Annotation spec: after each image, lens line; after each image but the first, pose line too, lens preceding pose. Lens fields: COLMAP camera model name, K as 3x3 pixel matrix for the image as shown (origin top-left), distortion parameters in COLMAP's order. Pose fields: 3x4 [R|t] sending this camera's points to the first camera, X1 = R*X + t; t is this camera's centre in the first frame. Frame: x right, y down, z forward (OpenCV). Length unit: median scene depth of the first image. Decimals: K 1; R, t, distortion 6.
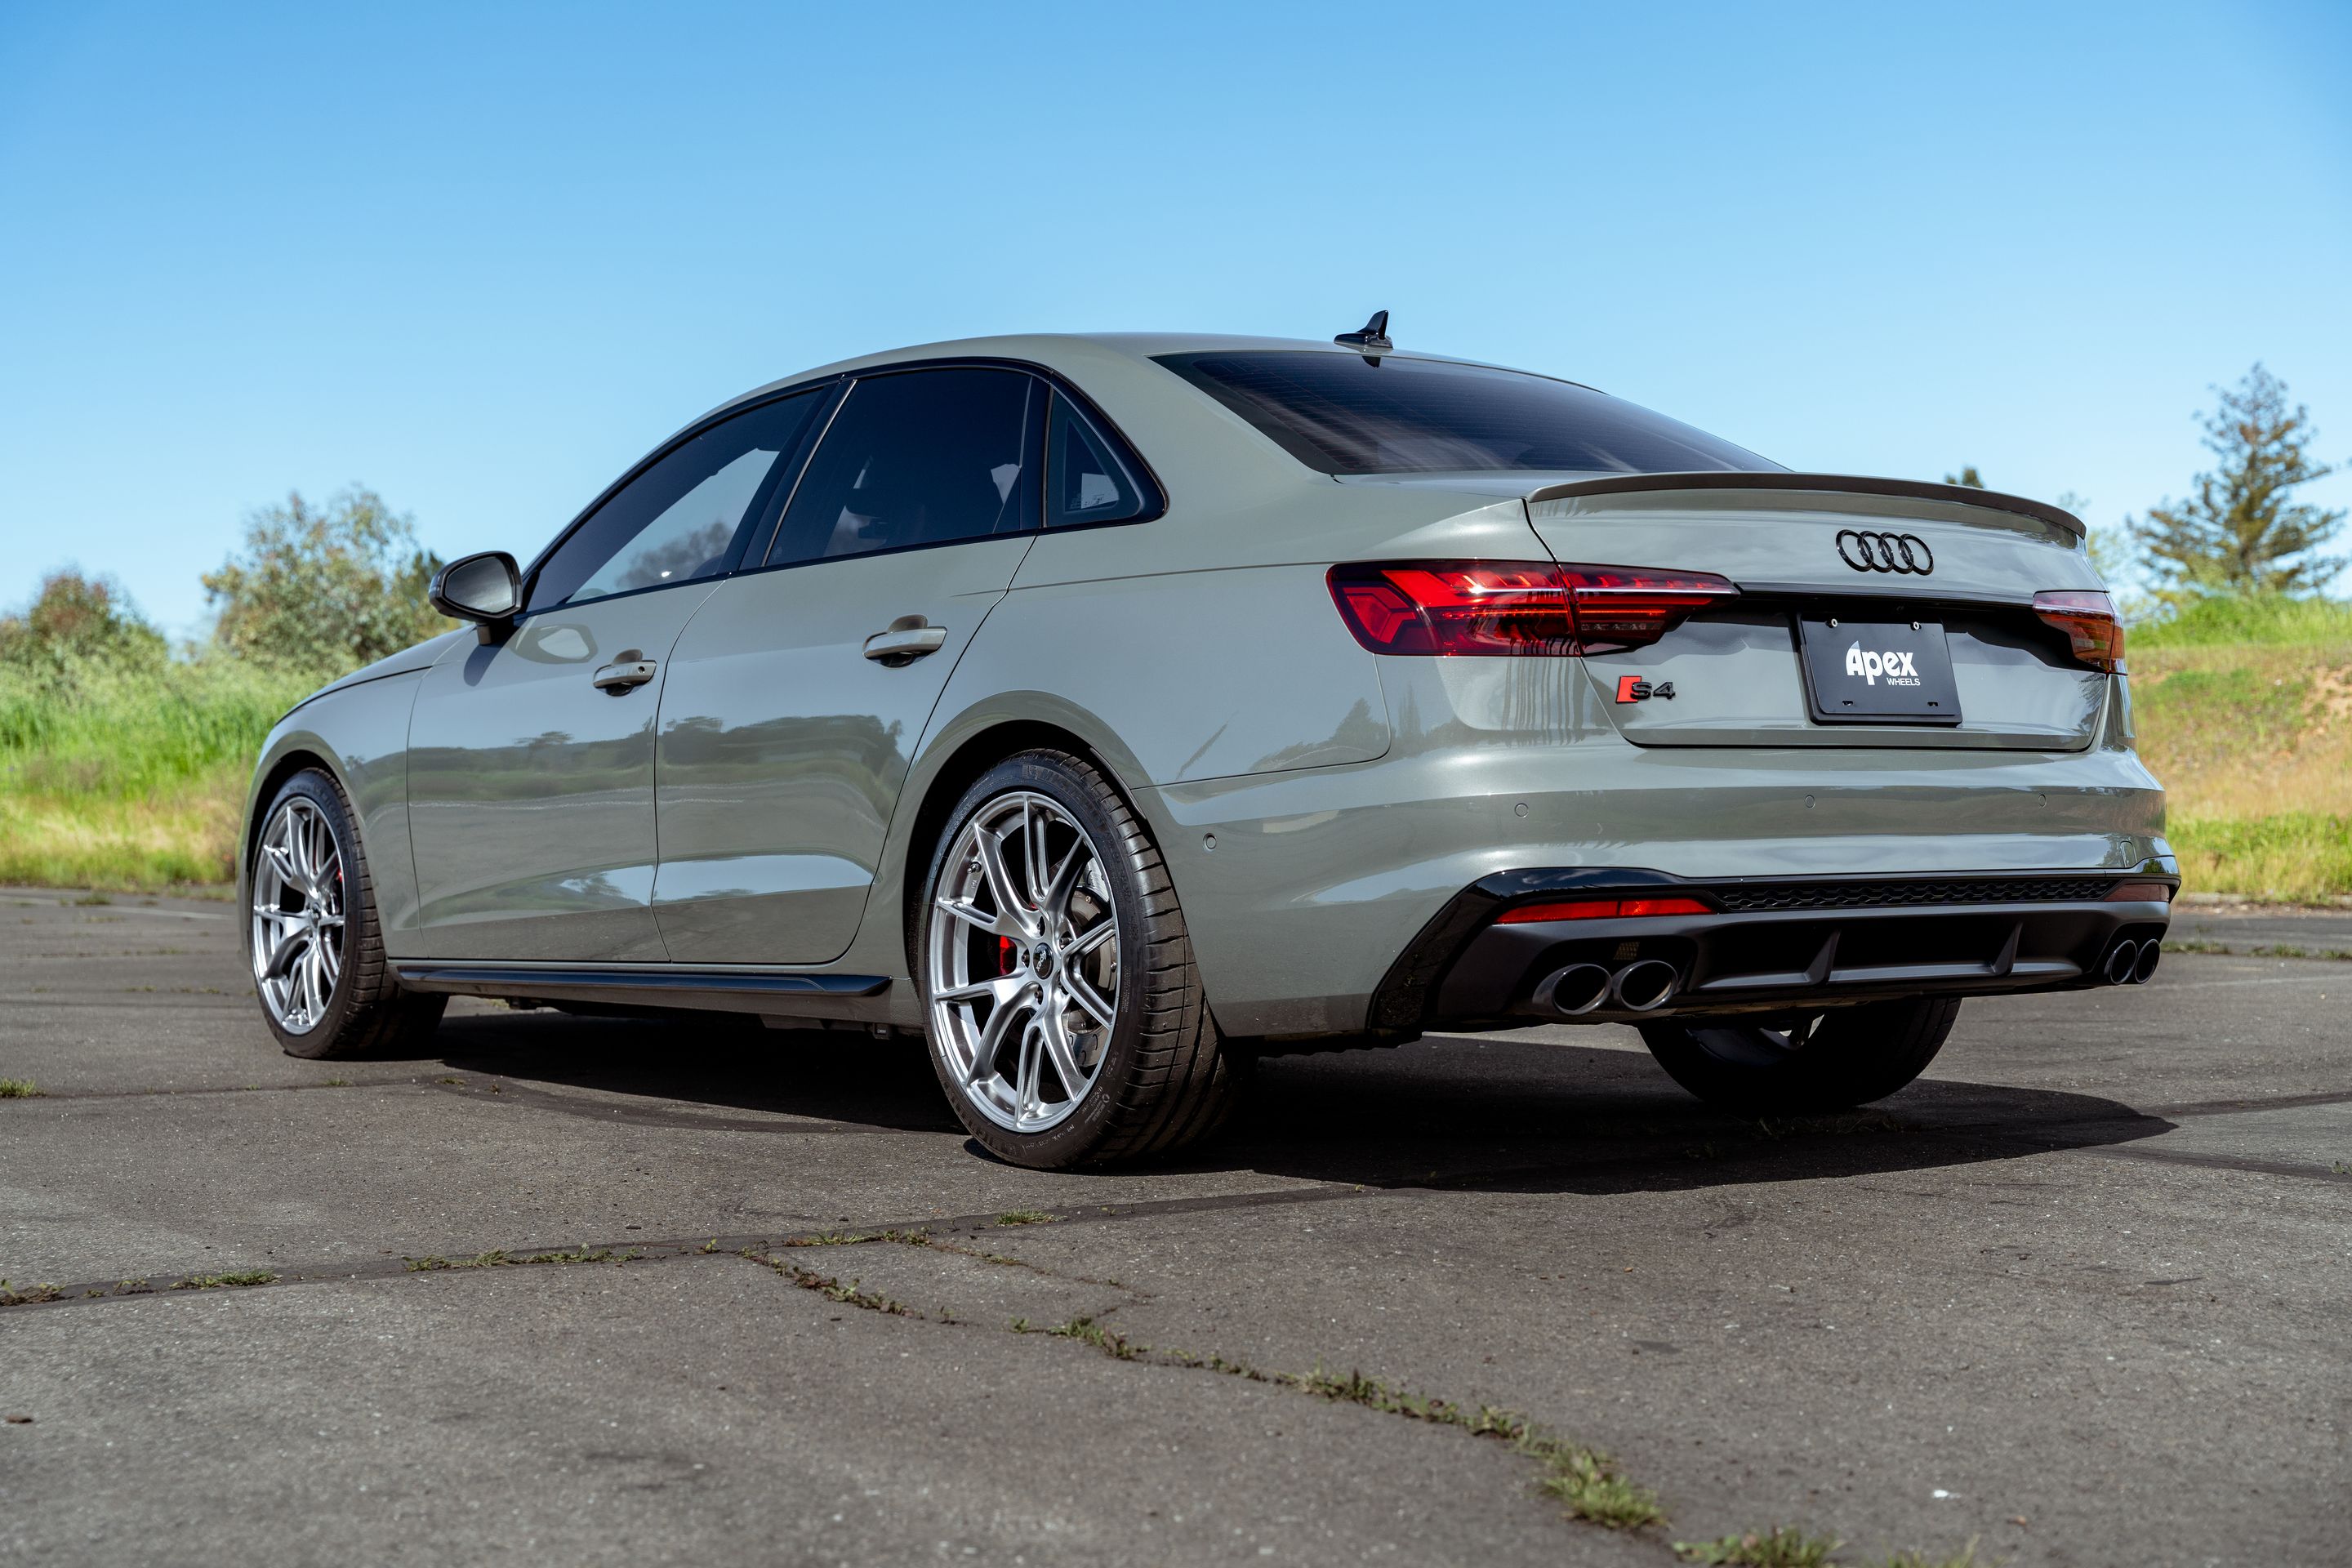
lens RADIAL K [[3353.6, 0, 1150.2], [0, 3353.6, 786.4], [0, 0, 1]] dist [0.011444, 0.018950]
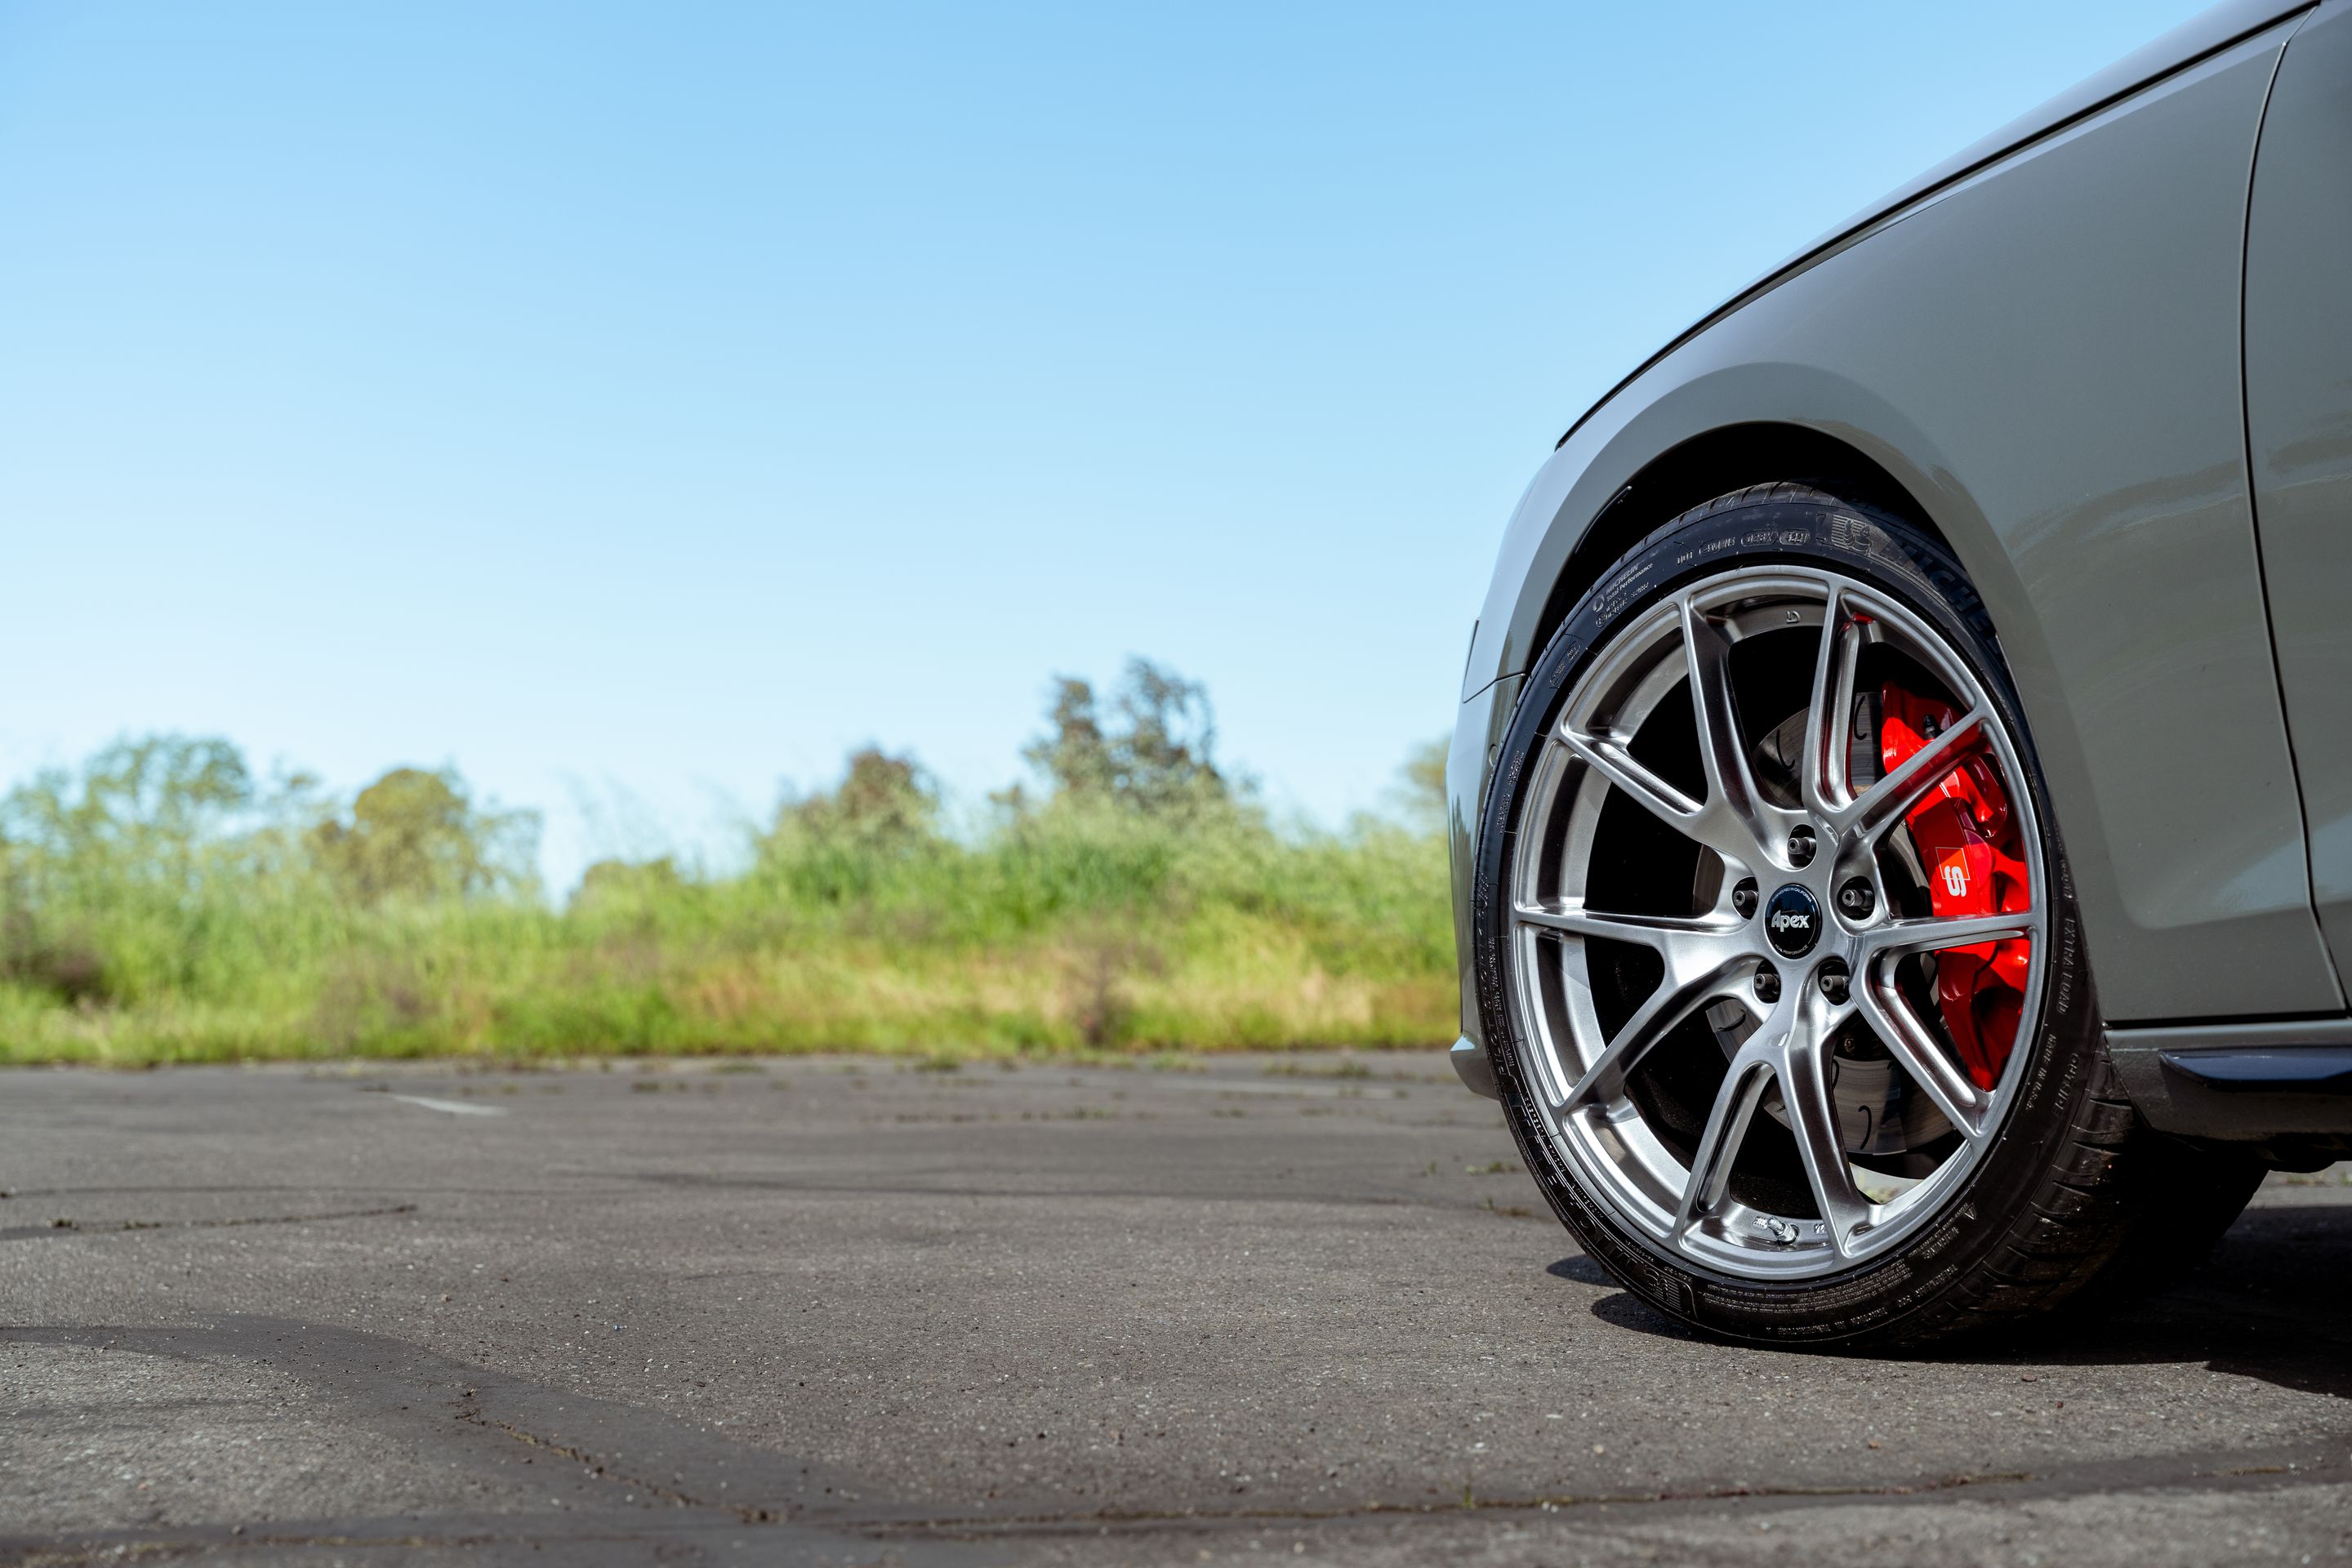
lens RADIAL K [[3353.6, 0, 1150.2], [0, 3353.6, 786.4], [0, 0, 1]] dist [0.011444, 0.018950]
pose [[0.974504, -0.021171, -0.223370, -0.345943], [0.007156, 0.997965, -0.063364, 0.068146], [0.224257, 0.060150, 0.972672, 0.970157]]
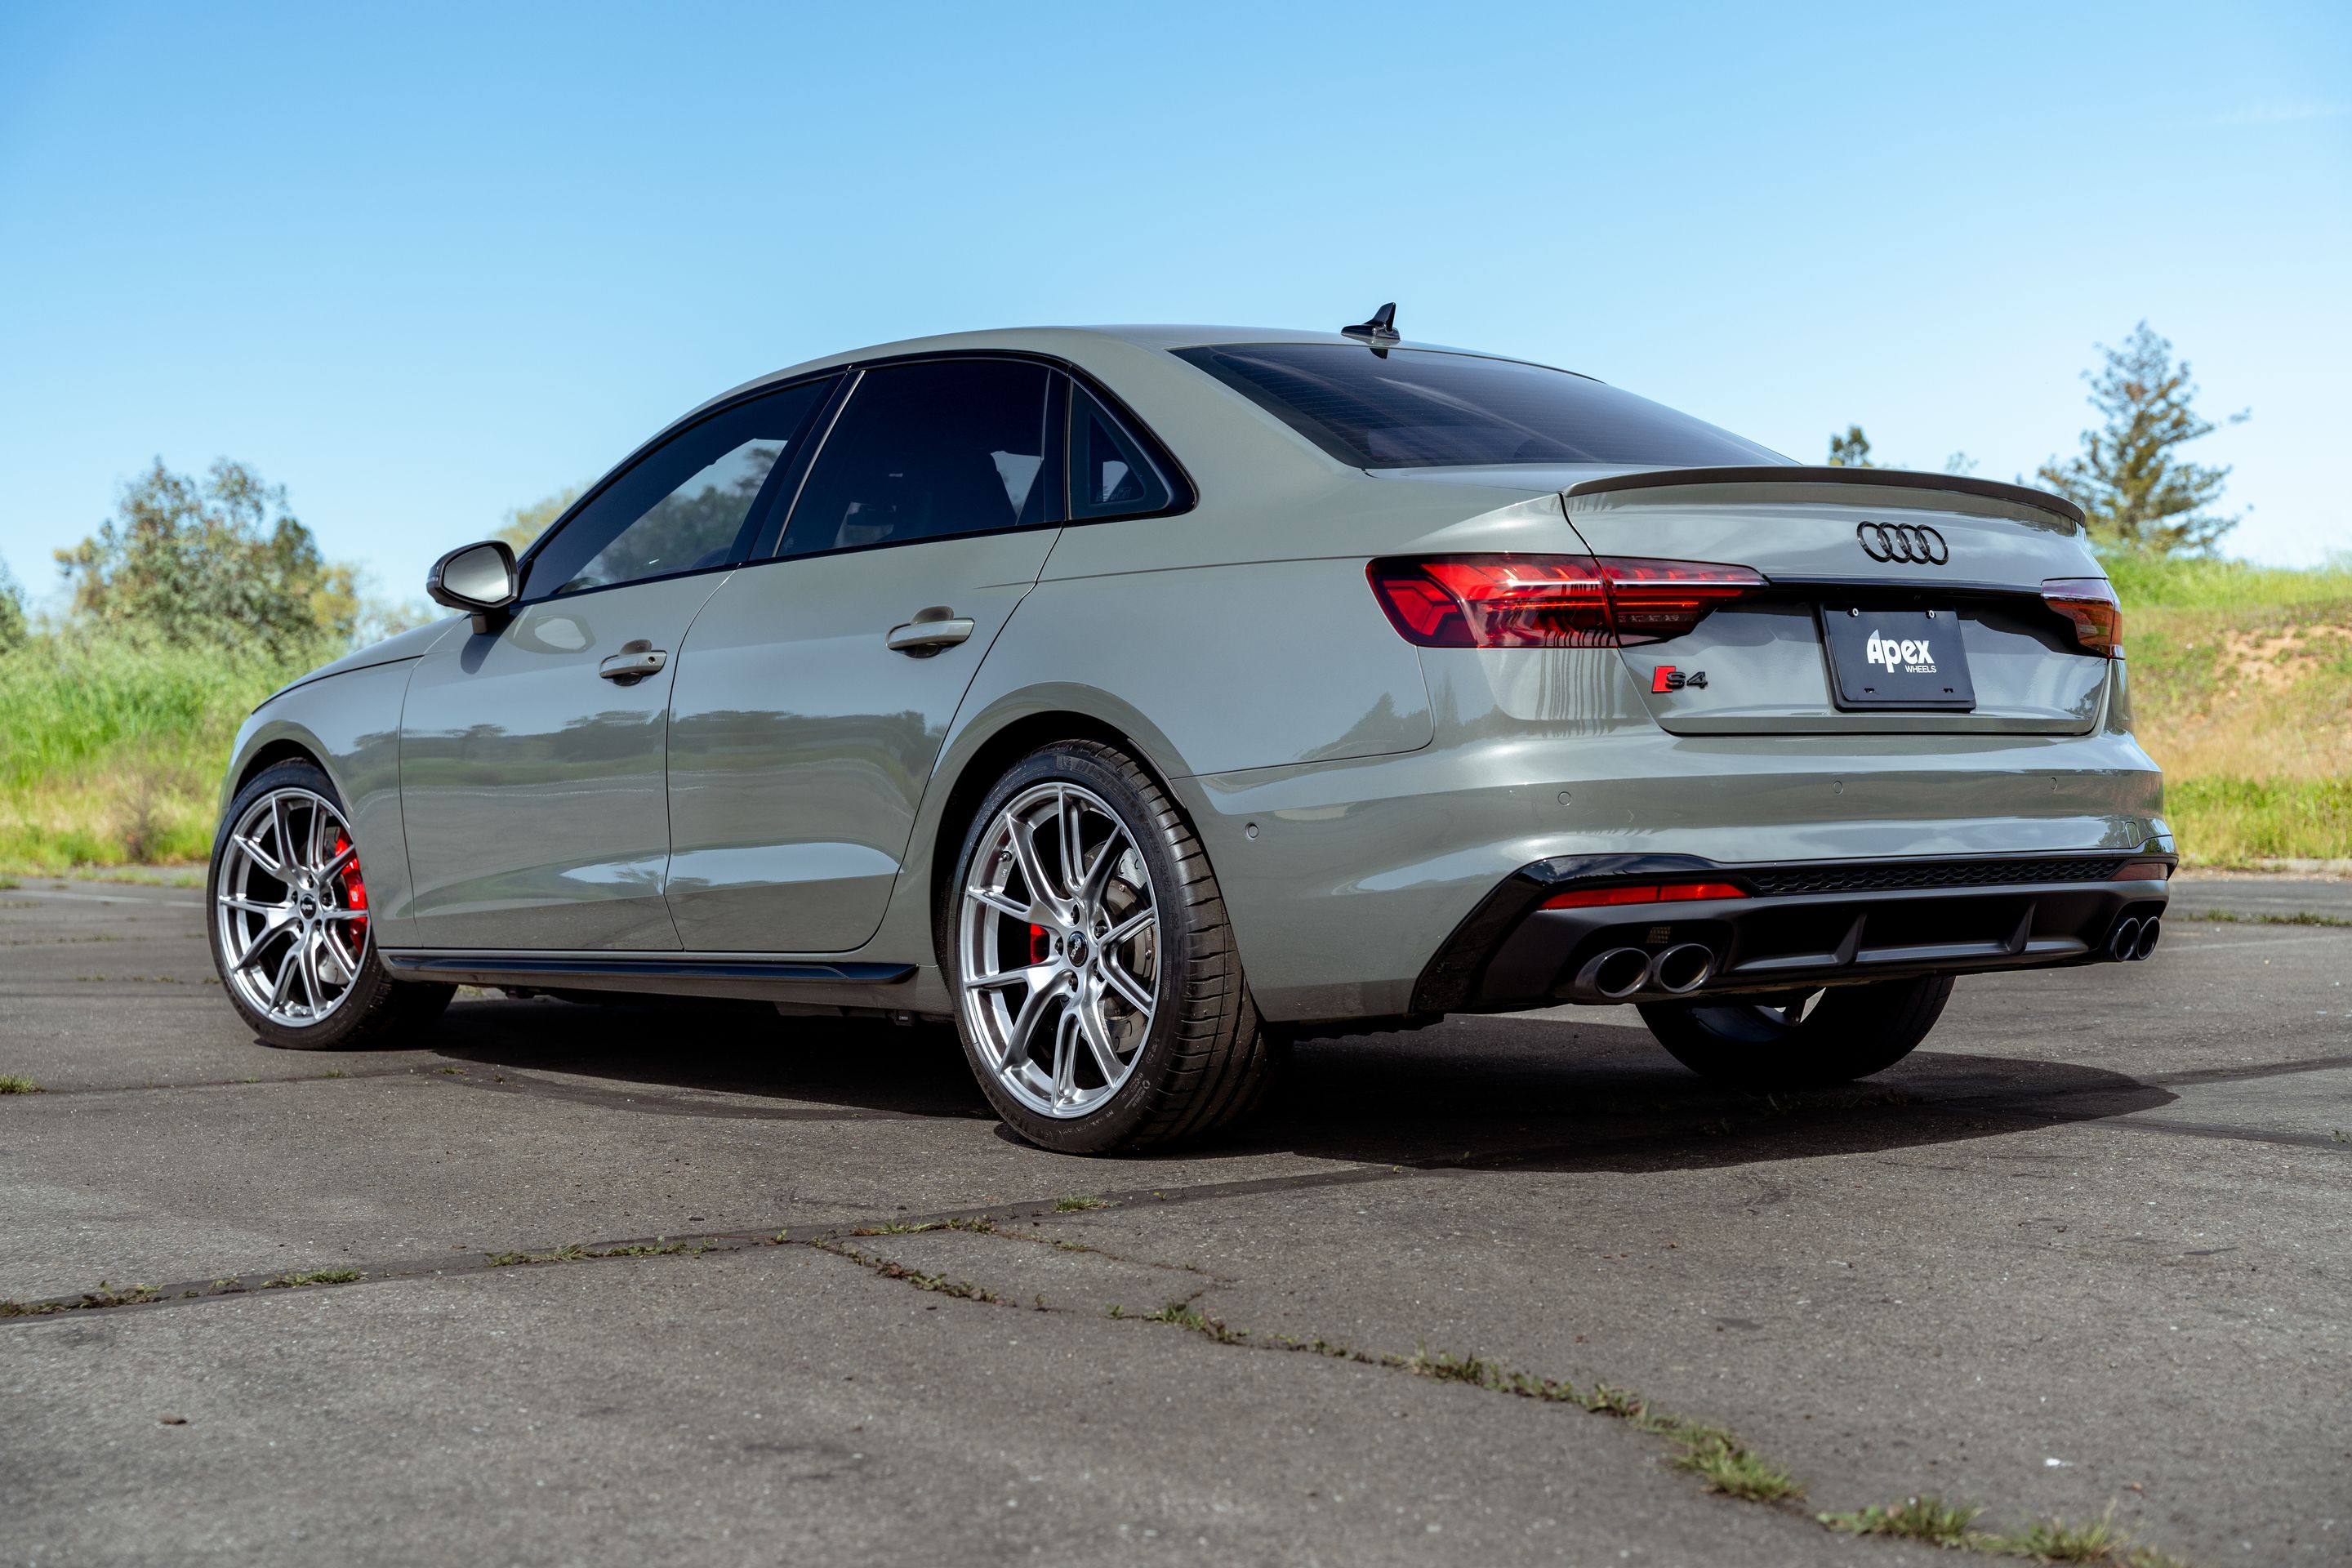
lens RADIAL K [[3392.6, 0, 1184.0], [0, 3392.6, 795.4], [0, 0, 1]] dist [0.013800, 0.022829]
pose [[0.998987, -0.008543, 0.044182, -0.046220], [0.007972, 0.999883, 0.013077, -0.007854], [-0.044289, -0.012711, 0.998938, -0.026309]]
